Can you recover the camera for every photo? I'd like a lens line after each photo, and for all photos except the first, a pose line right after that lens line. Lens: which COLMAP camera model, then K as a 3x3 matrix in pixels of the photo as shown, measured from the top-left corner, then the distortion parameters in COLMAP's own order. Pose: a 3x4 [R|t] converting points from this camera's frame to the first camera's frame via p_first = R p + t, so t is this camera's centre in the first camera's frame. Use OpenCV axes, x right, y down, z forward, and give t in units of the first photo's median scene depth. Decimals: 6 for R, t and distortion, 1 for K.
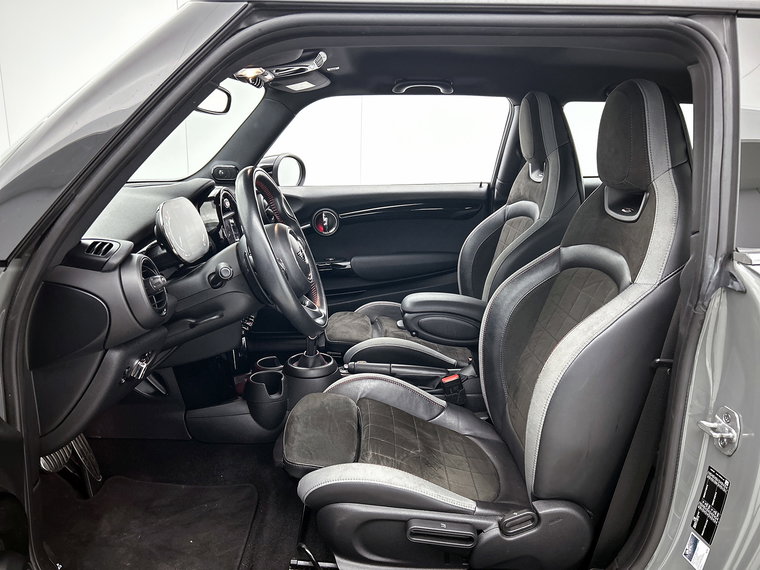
lens RADIAL K [[563.6, 0, 381.1], [0, 563.6, 287.7], [0, 0, 1]] dist [0.031151, -0.034669]
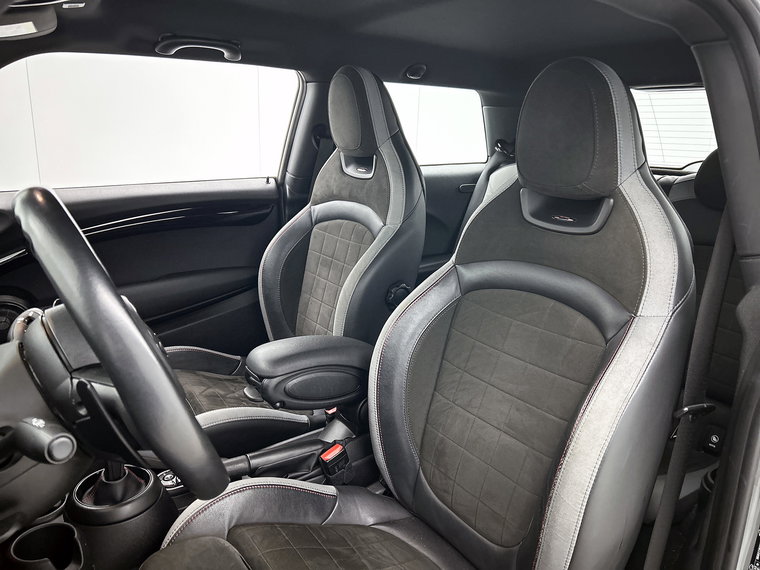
lens RADIAL K [[563.6, 0, 381.3], [0, 563.6, 284.5], [0, 0, 1]] dist [0.031151, -0.034669]
pose [[0.840458, -0.130258, 0.525987, -0.149089], [0.114805, 0.991446, 0.062083, -0.077736], [-0.529575, 0.008208, 0.848223, 0.274049]]
